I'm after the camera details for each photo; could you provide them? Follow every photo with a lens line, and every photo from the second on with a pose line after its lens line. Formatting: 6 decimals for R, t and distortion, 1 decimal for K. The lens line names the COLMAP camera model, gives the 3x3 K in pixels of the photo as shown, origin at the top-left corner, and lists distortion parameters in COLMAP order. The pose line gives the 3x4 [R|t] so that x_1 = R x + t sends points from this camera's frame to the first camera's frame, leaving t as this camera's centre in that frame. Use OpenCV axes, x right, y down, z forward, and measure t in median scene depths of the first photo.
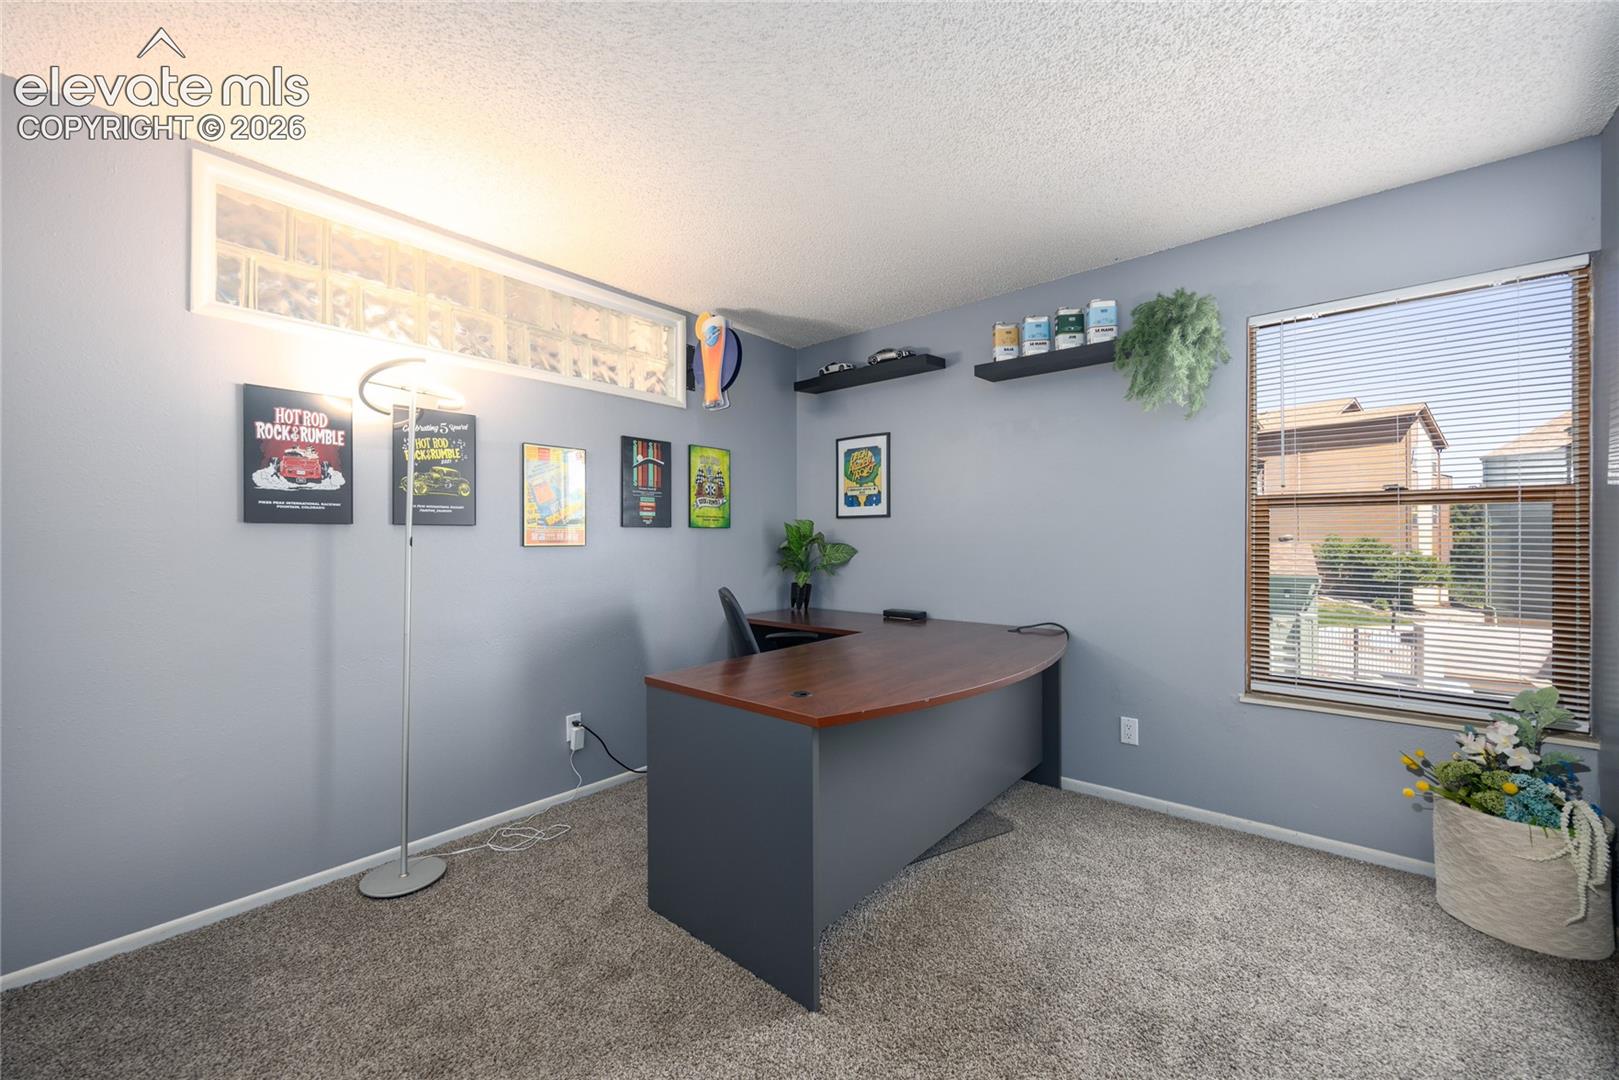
lens RADIAL K [[633.6, 0, 804.6], [0, 633.6, 532.0], [0, 0, 1]] dist [0.003855, -0.000215]
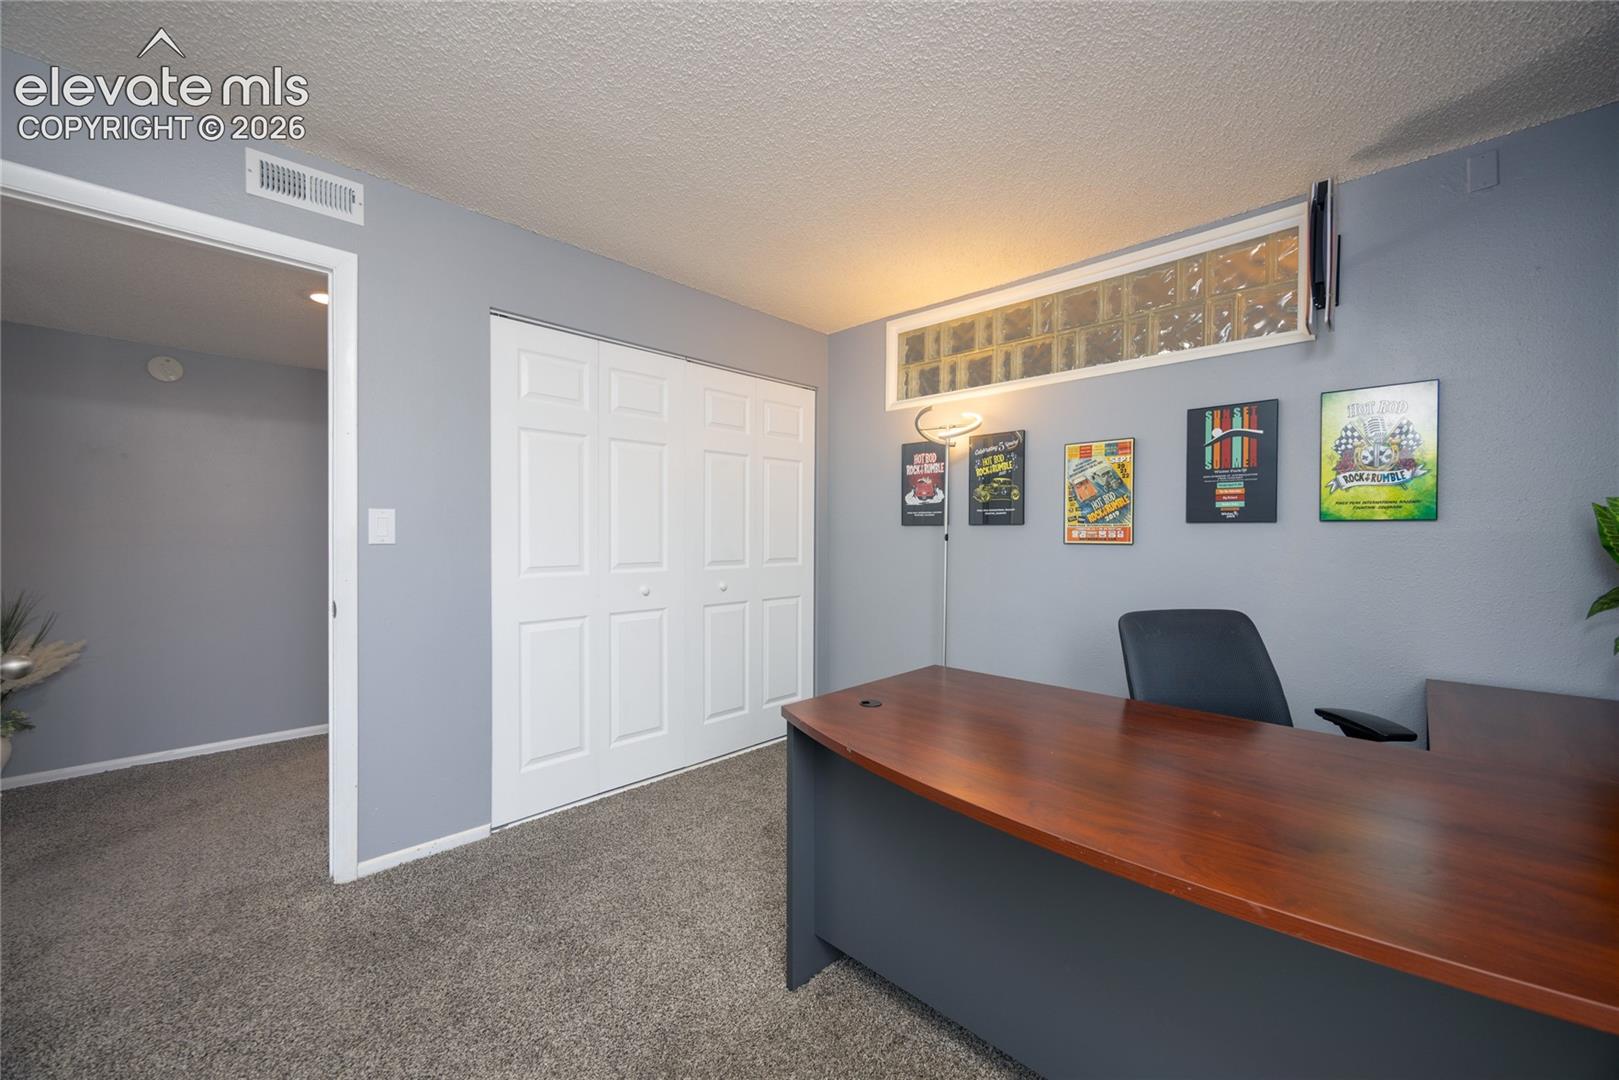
lens RADIAL K [[633.6, 0, 810.5], [0, 633.6, 541.7], [0, 0, 1]] dist [0.003855, -0.000215]
pose [[-0.075204, 0.014319, -0.997065, 0.589684], [0.004756, 0.999891, 0.014001, 0.003158], [0.997157, -0.003689, -0.075264, 0.609311]]
